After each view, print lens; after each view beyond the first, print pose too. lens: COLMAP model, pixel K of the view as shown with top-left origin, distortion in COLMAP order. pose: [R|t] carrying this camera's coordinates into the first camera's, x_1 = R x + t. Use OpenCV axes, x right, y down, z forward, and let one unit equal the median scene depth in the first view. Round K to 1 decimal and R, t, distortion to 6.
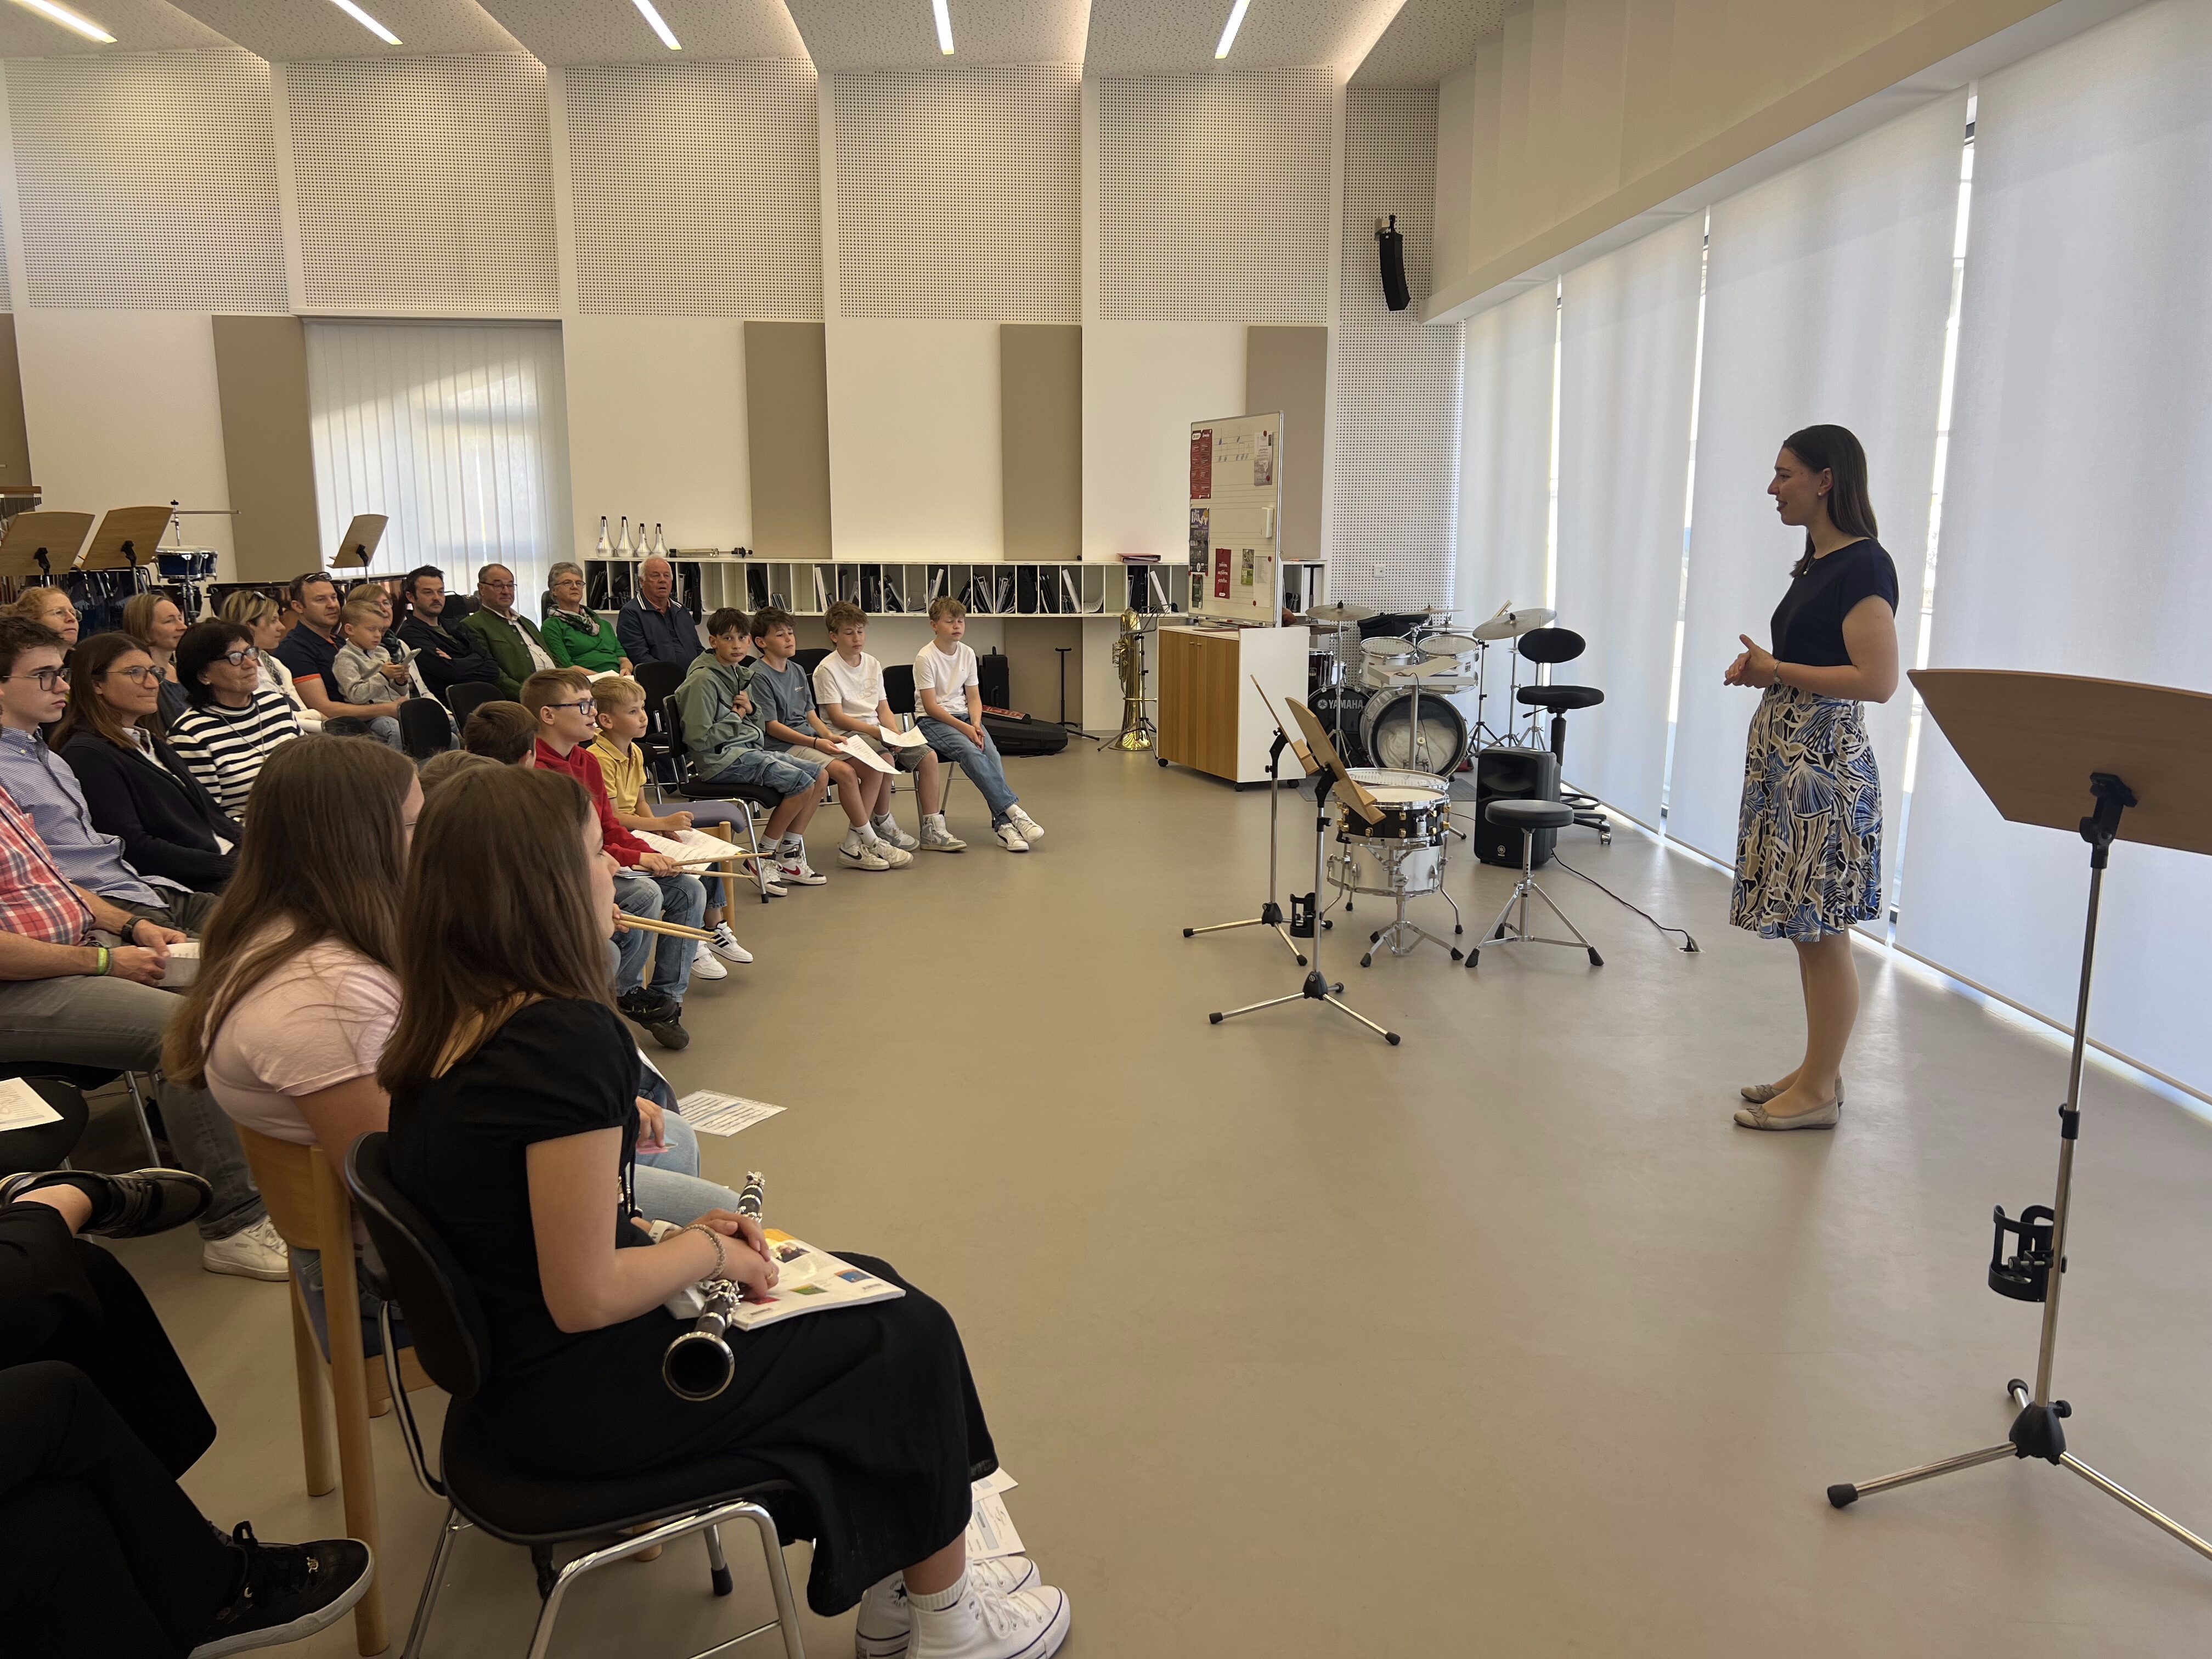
lens RADIAL K [[1647.6, 0, 1102.8], [0, 1647.6, 848.5], [0, 0, 1]] dist [0.092051, -0.129450]
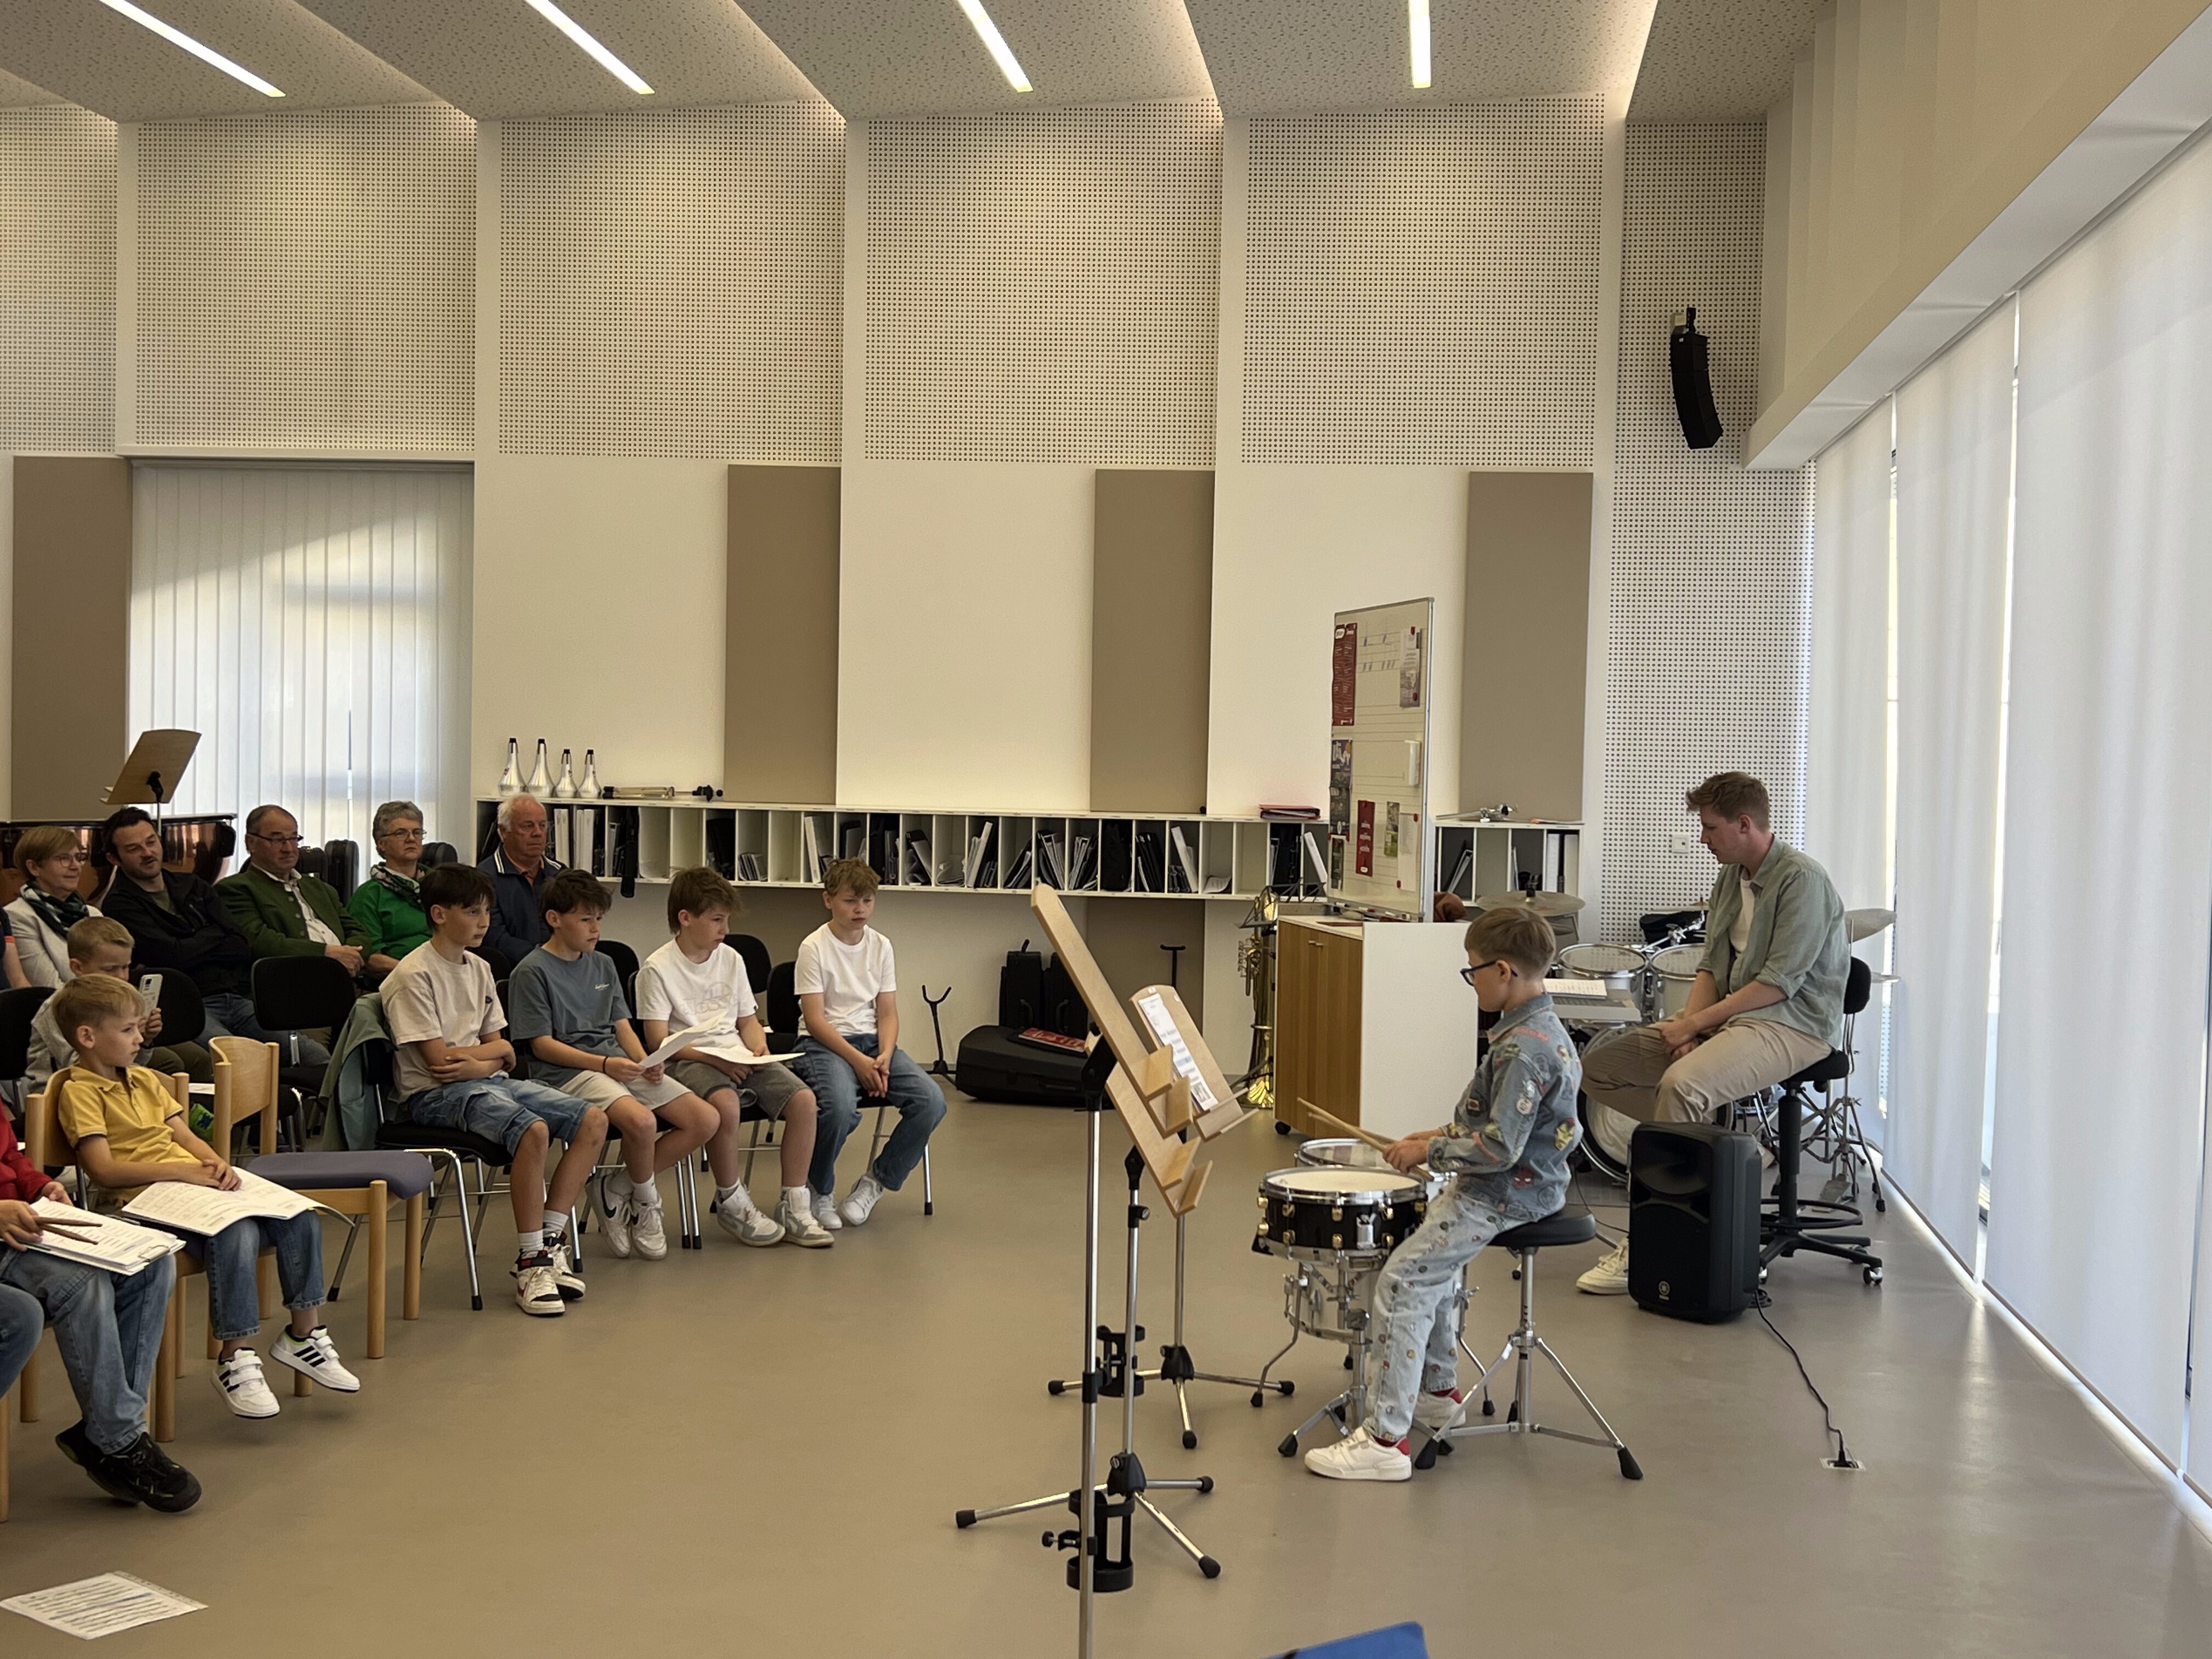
lens RADIAL K [[2615.9, 0, 1128.6], [0, 2615.9, 845.3], [0, 0, 1]] dist [0.215021, -0.676524]
pose [[0.986777, 0.024585, -0.160208, 0.128159], [-0.049869, 0.986534, -0.155766, 0.000885], [0.154221, 0.161695, 0.974716, -0.013647]]
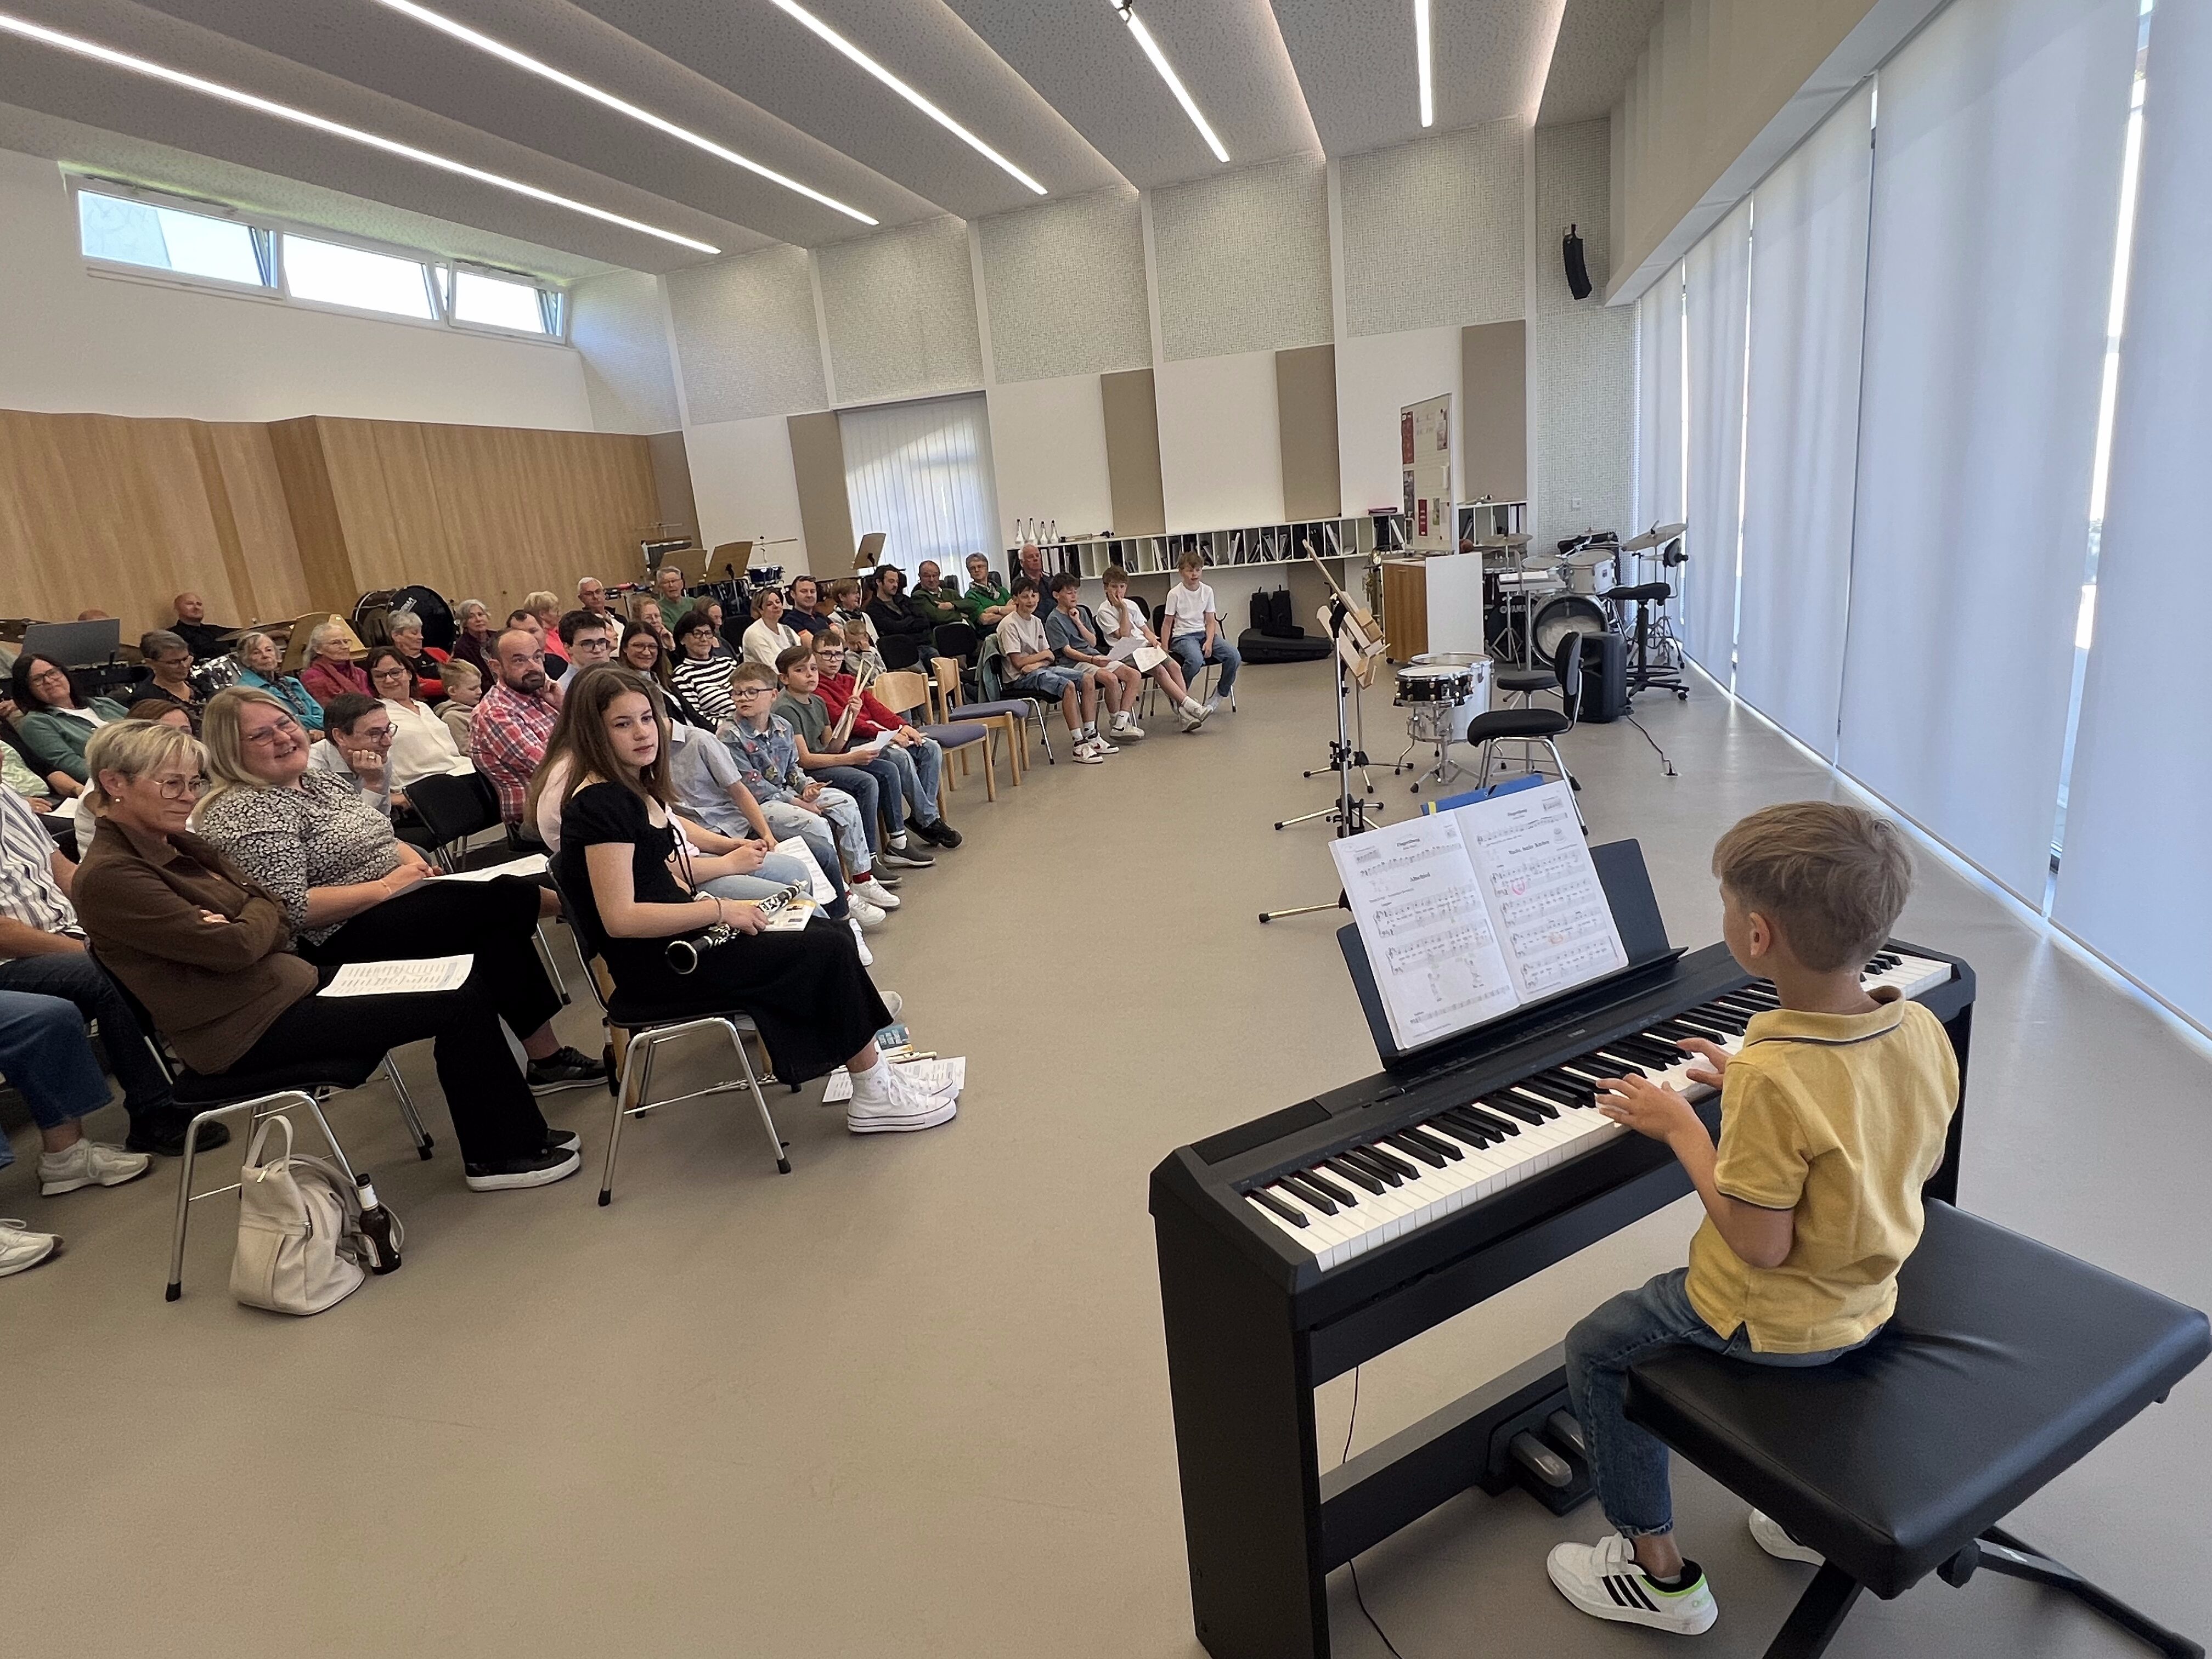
lens RADIAL K [[1222.6, 0, 1101.2], [0, 1222.6, 835.6], [0, 0, 1]] dist [-0.002057, -0.001136]
pose [[0.949197, -0.014271, -0.314358, 0.117527], [0.037975, 0.996865, 0.069410, 0.012443], [0.312382, -0.077822, 0.946764, -0.046910]]
